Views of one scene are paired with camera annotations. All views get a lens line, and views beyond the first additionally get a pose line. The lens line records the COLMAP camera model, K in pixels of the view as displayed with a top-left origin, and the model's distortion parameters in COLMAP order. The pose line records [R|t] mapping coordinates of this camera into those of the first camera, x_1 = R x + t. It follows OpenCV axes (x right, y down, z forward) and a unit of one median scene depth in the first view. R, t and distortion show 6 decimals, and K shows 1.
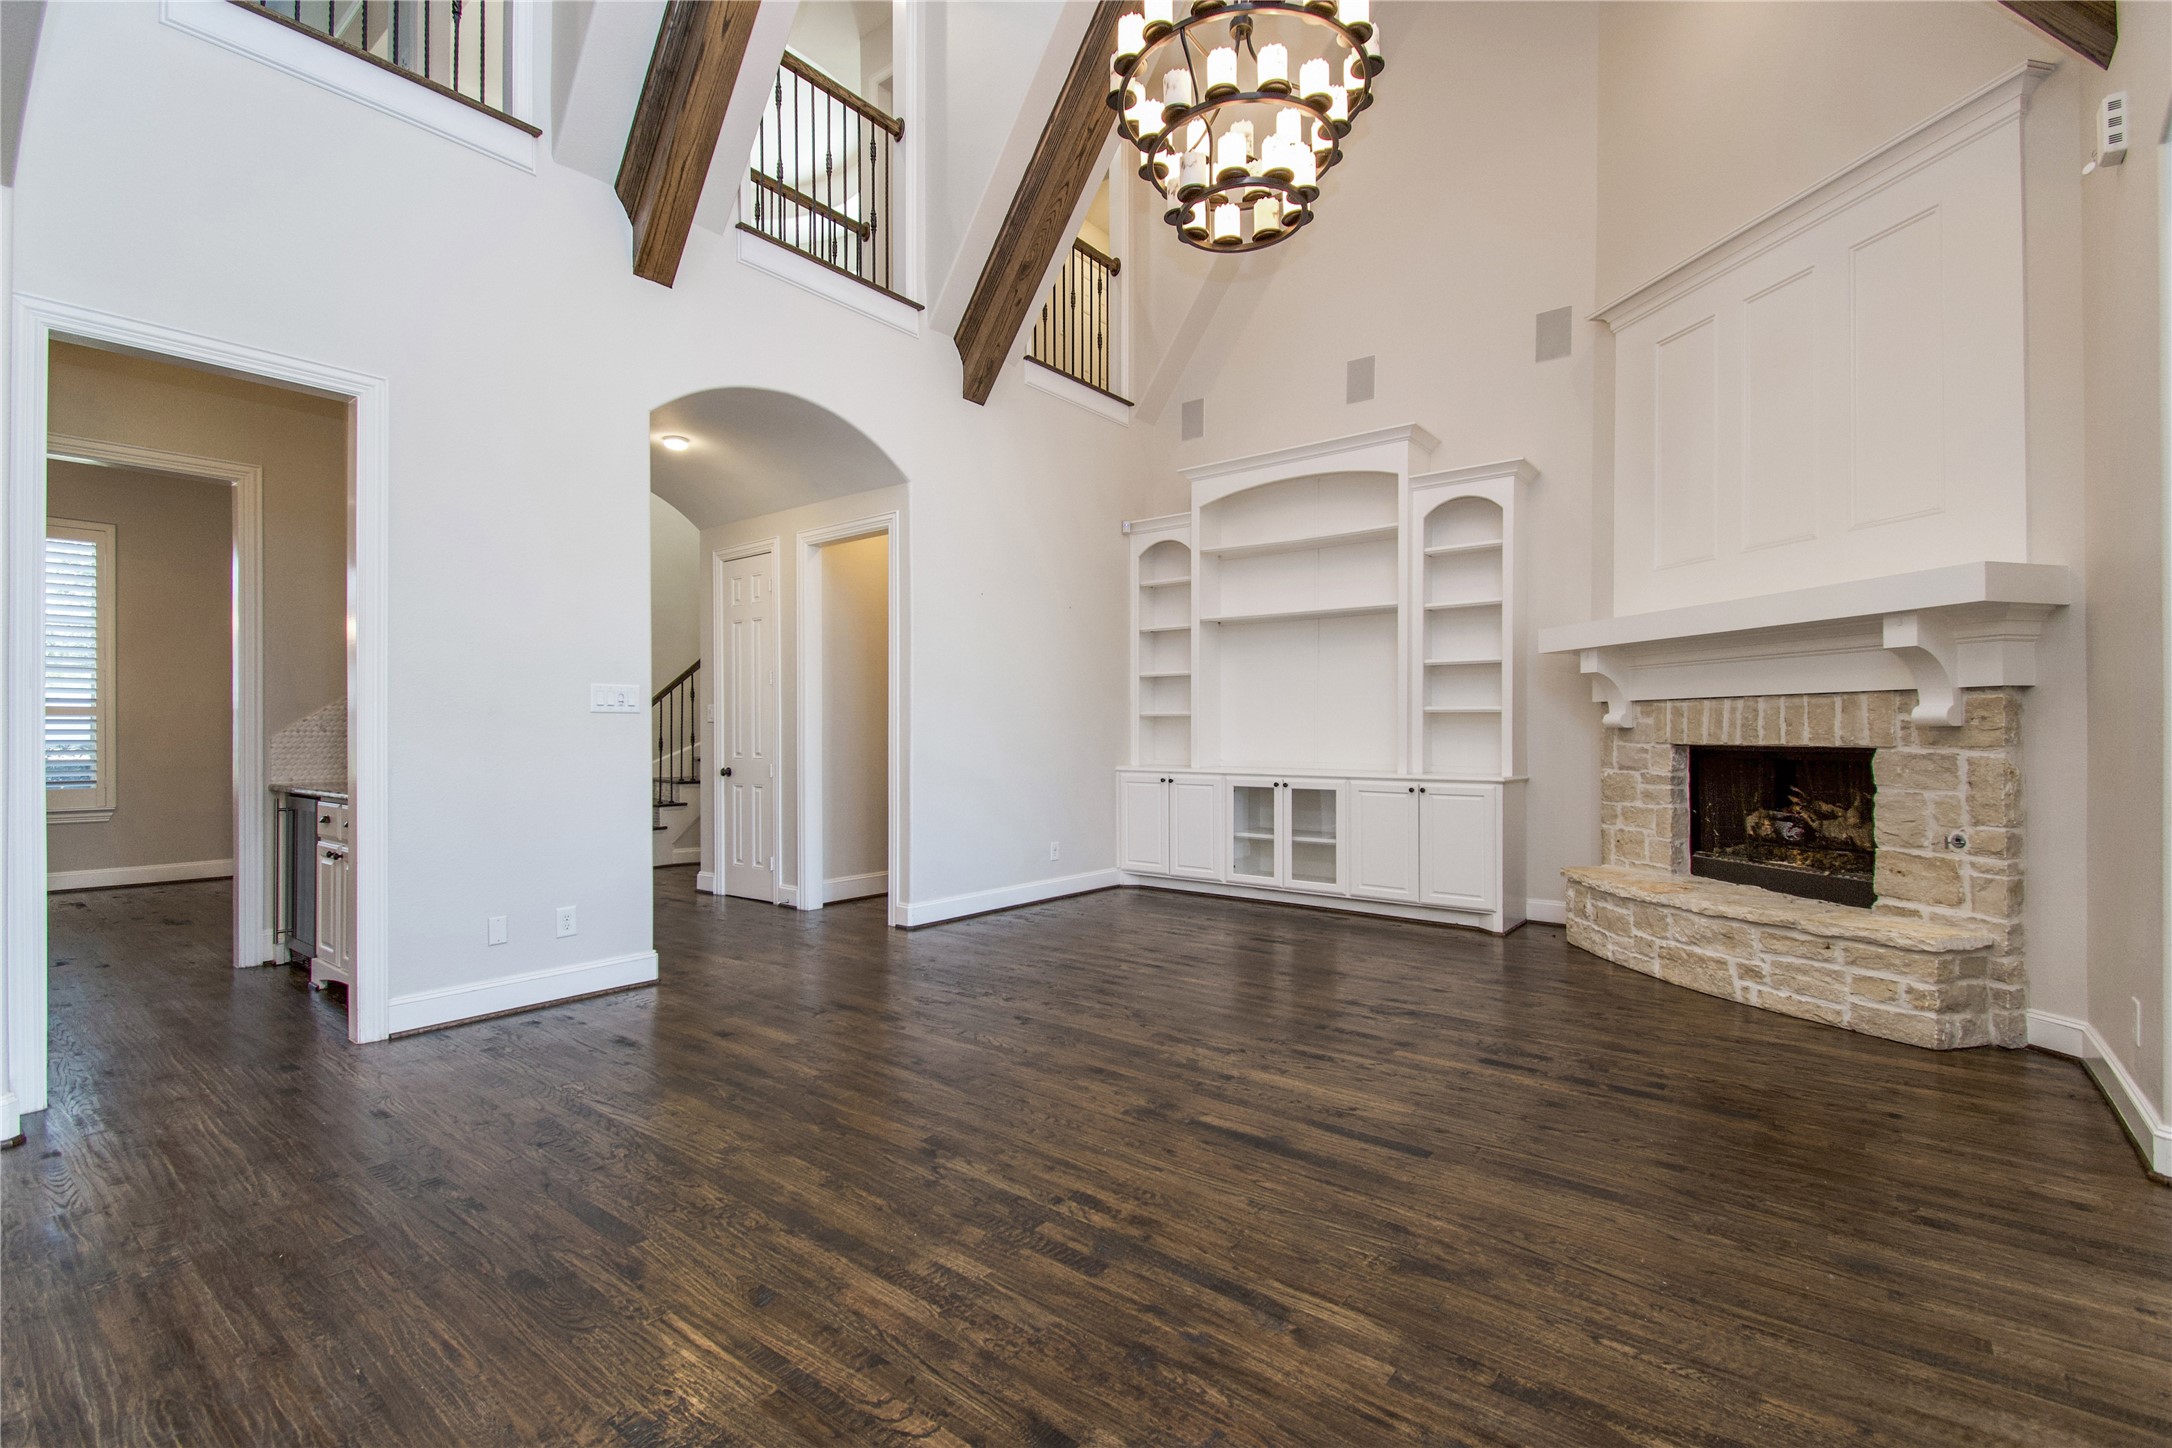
lens RADIAL K [[975.0, 0, 1085.7], [0, 975.0, 719.1], [0, 0, 1]] dist [0.057969, -0.037337]
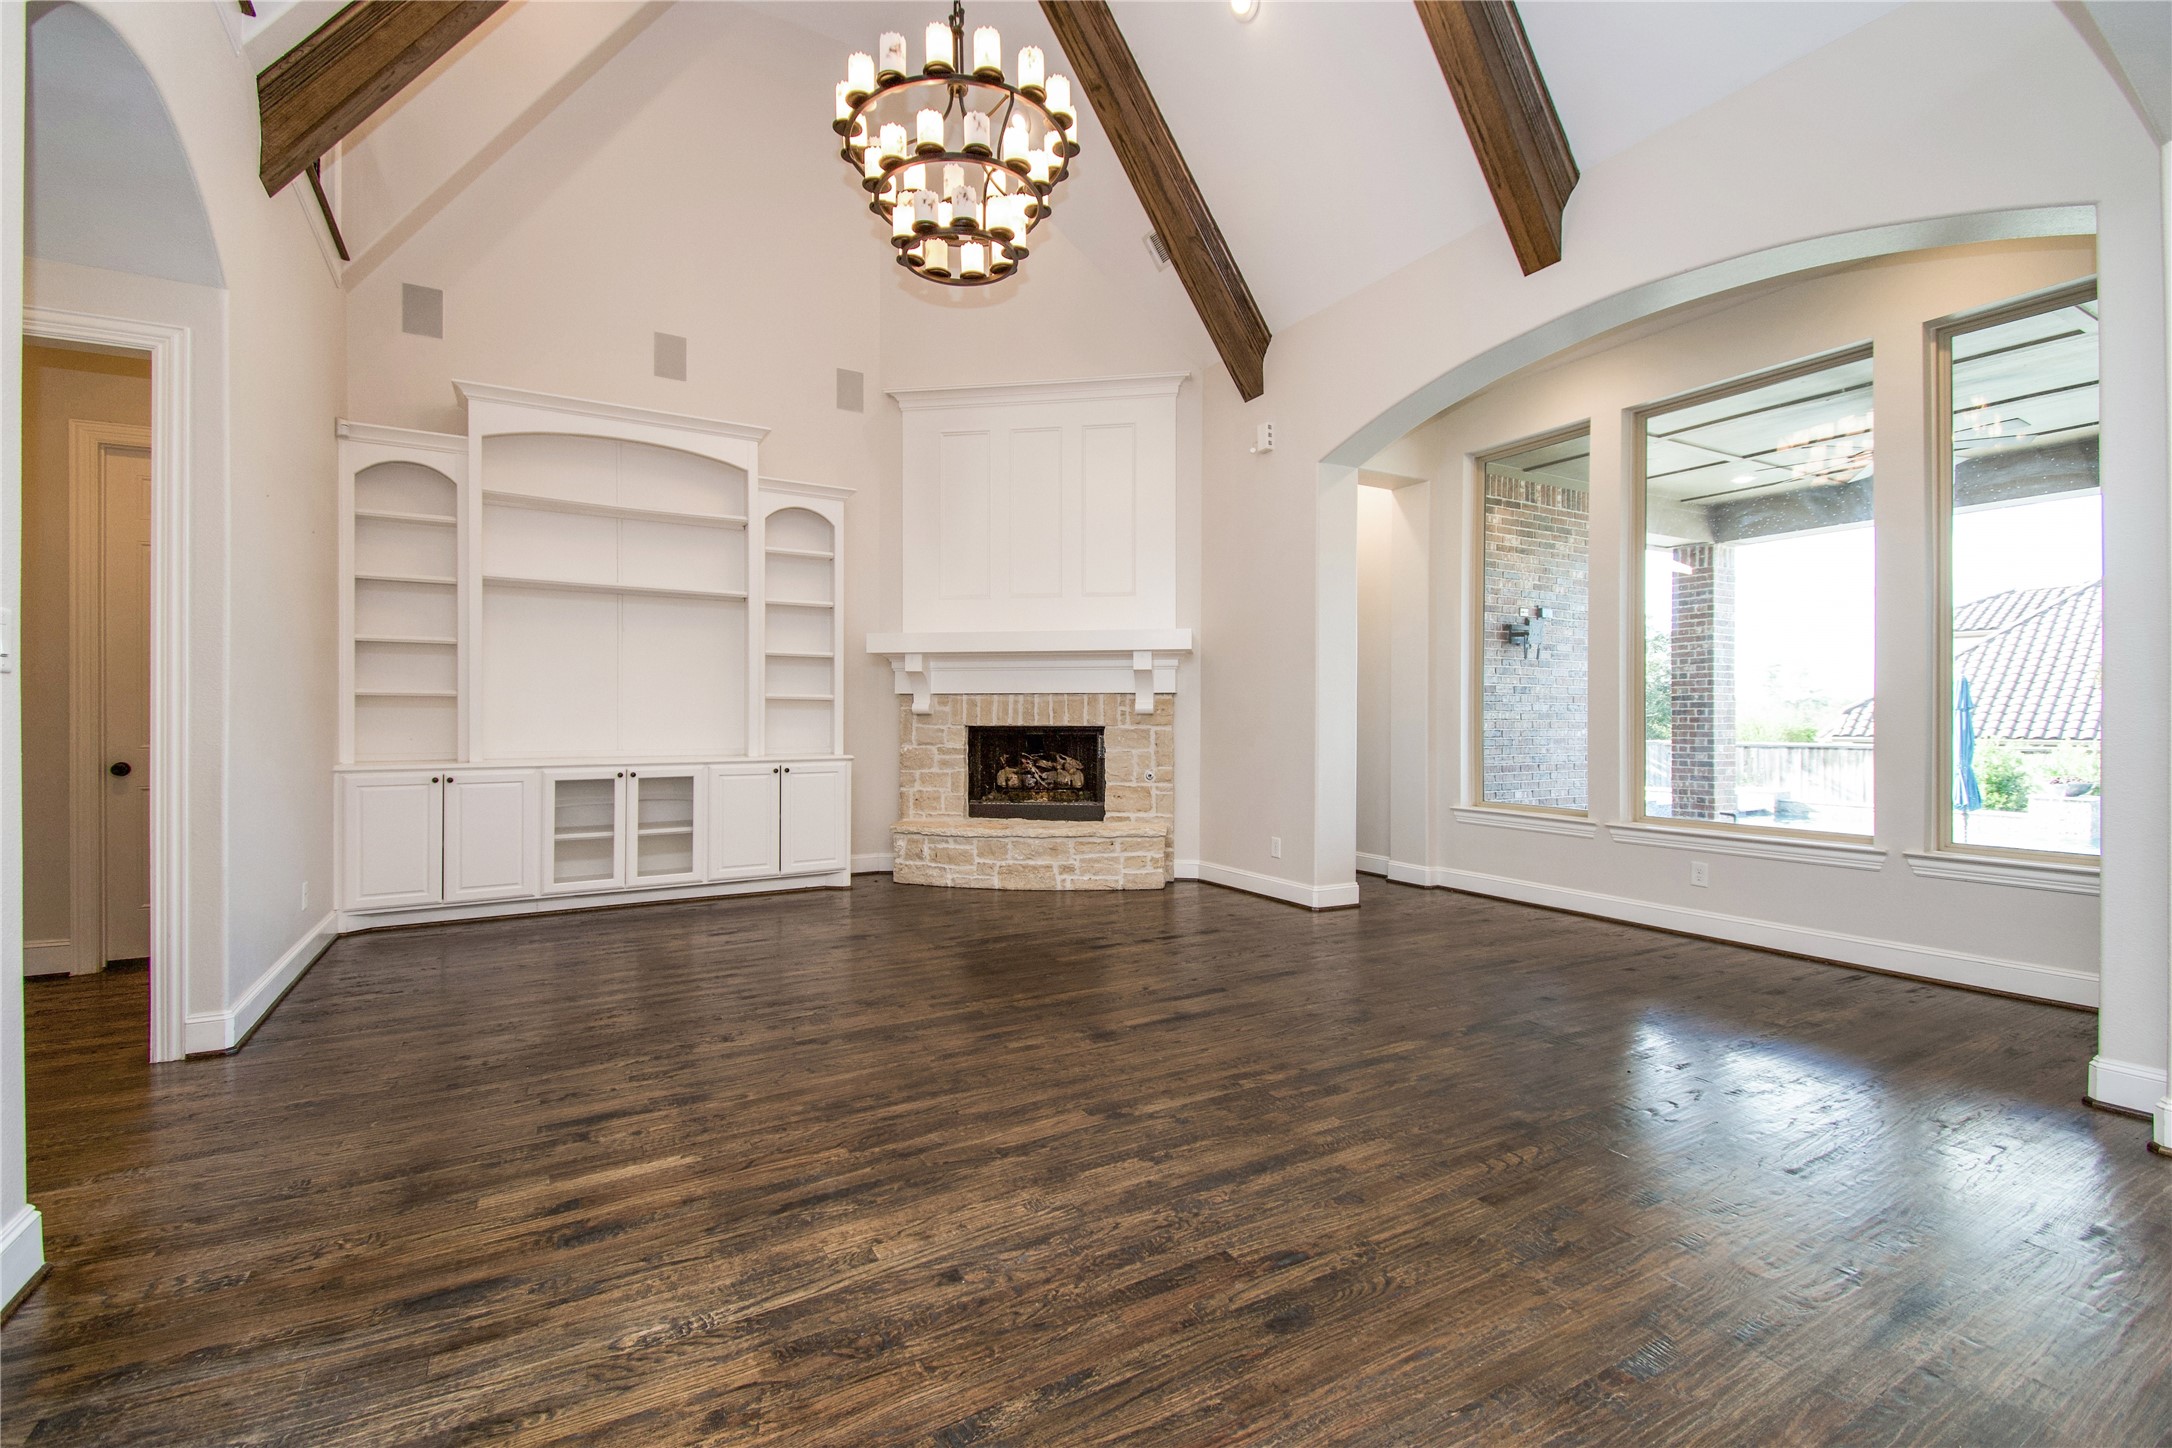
lens RADIAL K [[938.5, 0, 1090.4], [0, 938.5, 717.2], [0, 0, 1]] dist [0.025324, -0.015031]
pose [[0.362353, 0.000141, 0.932041, -0.641259], [-0.011827, 0.999920, 0.004447, 0.006043], [-0.931966, -0.012635, 0.362326, 0.387540]]
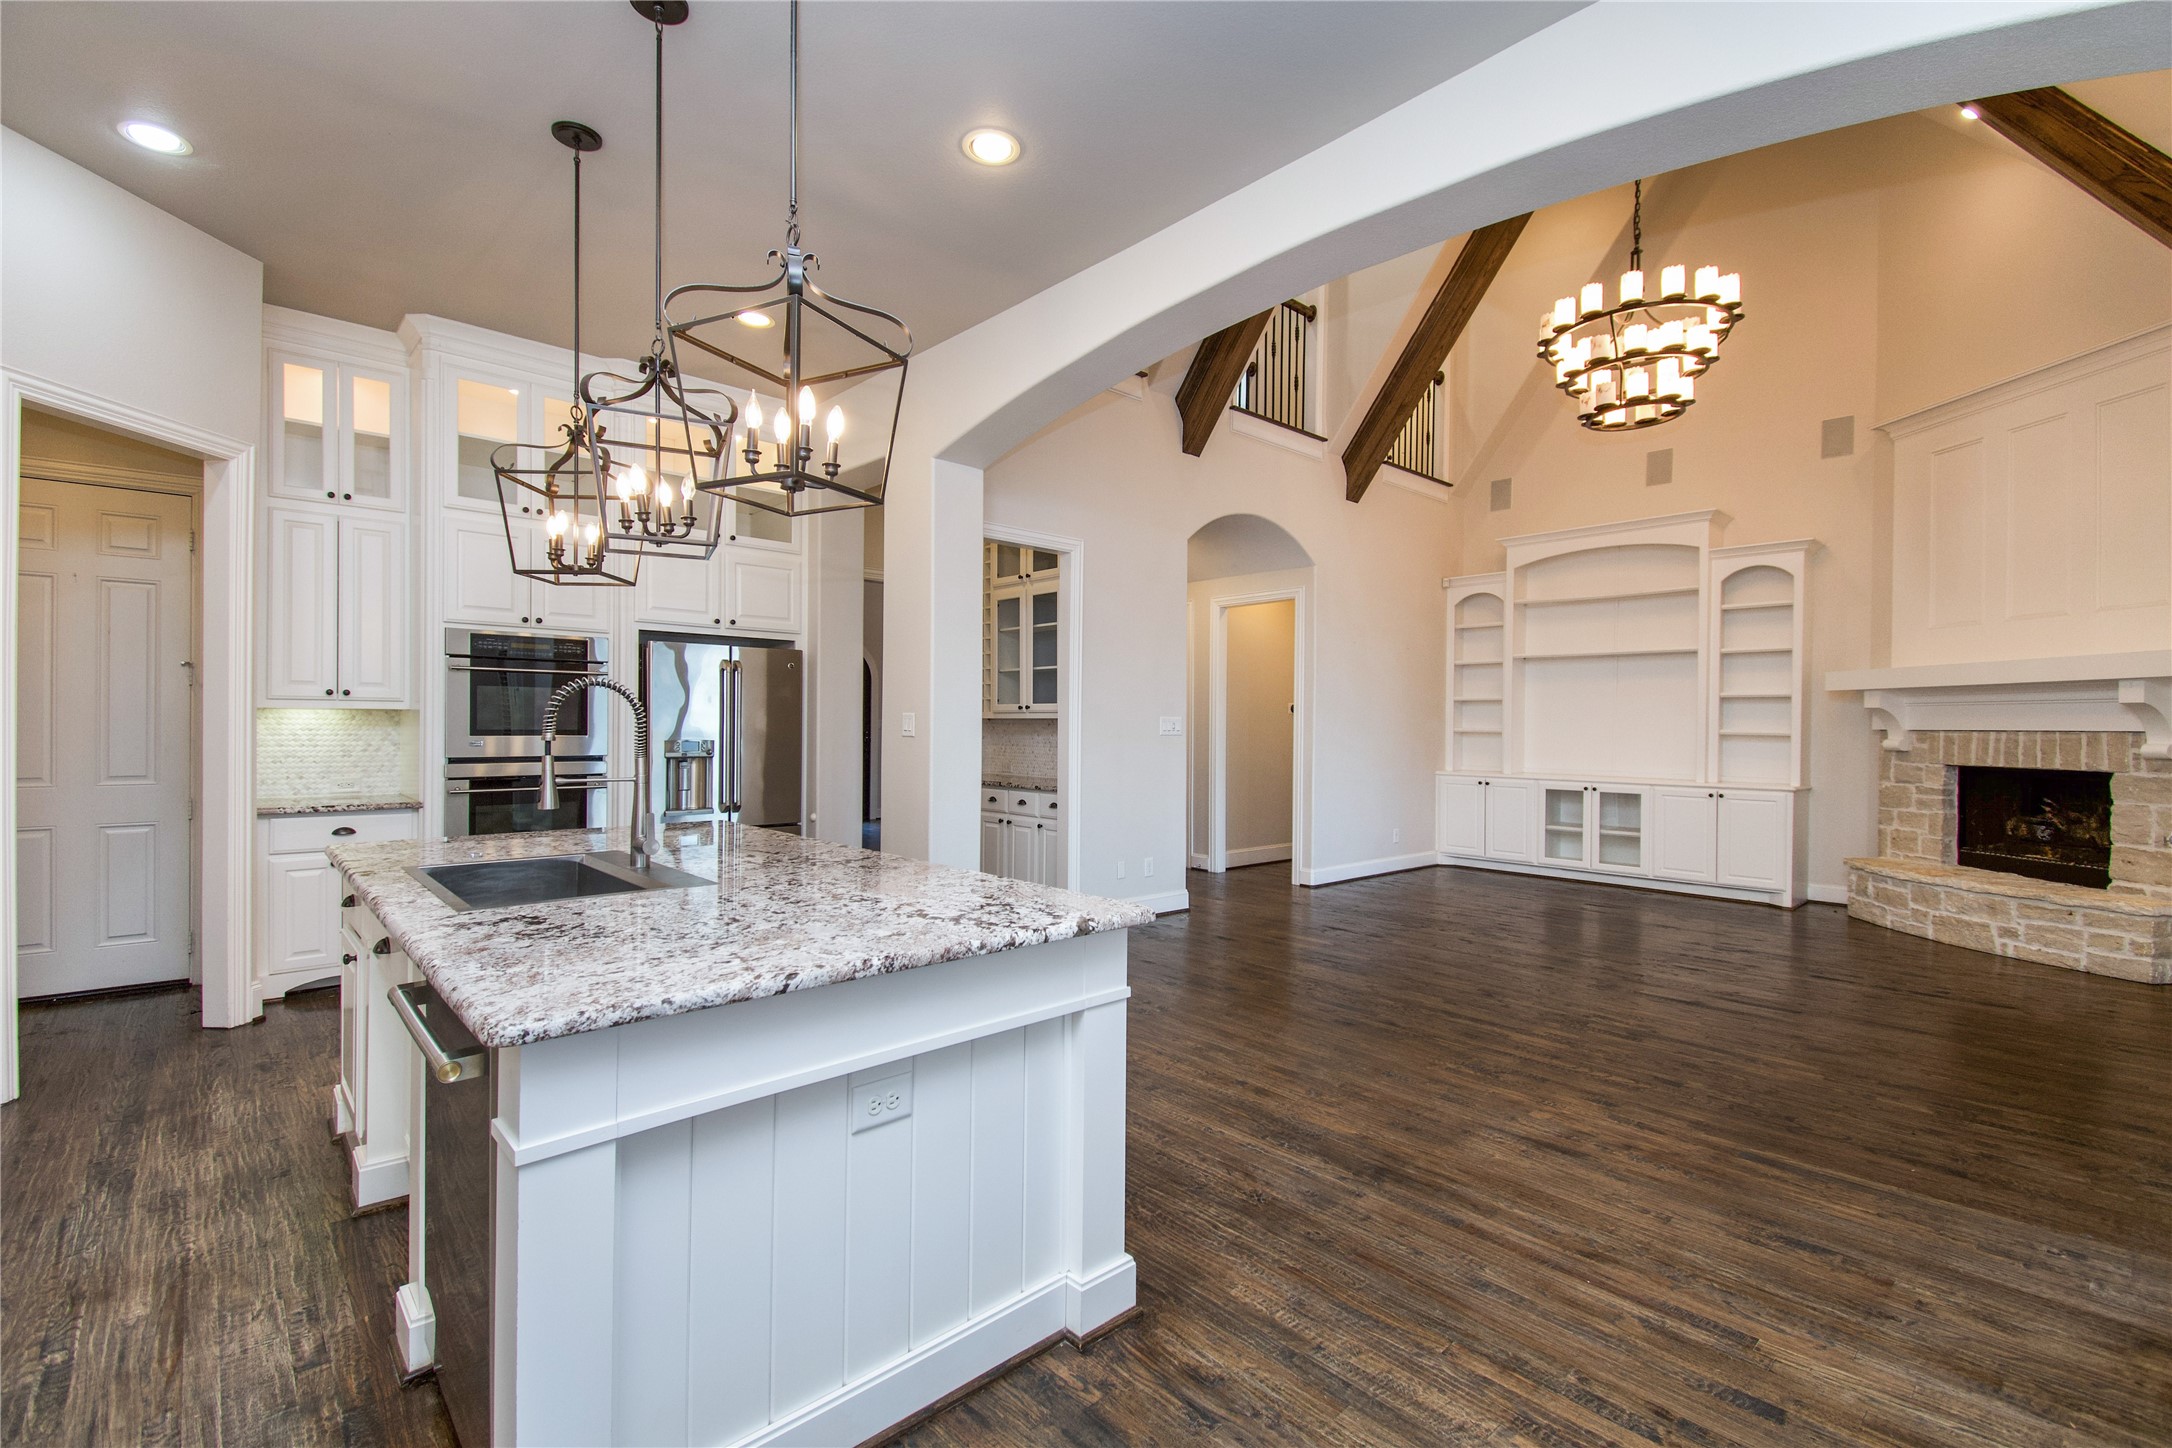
lens RADIAL K [[962.0, 0, 1068.4], [0, 962.0, 723.5], [0, 0, 1]] dist [0.022150, -0.017531]
pose [[0.984840, 0.007689, -0.173297, -0.353312], [-0.005657, 0.999909, 0.012214, -0.041242], [0.173375, -0.011048, 0.984794, -0.497290]]
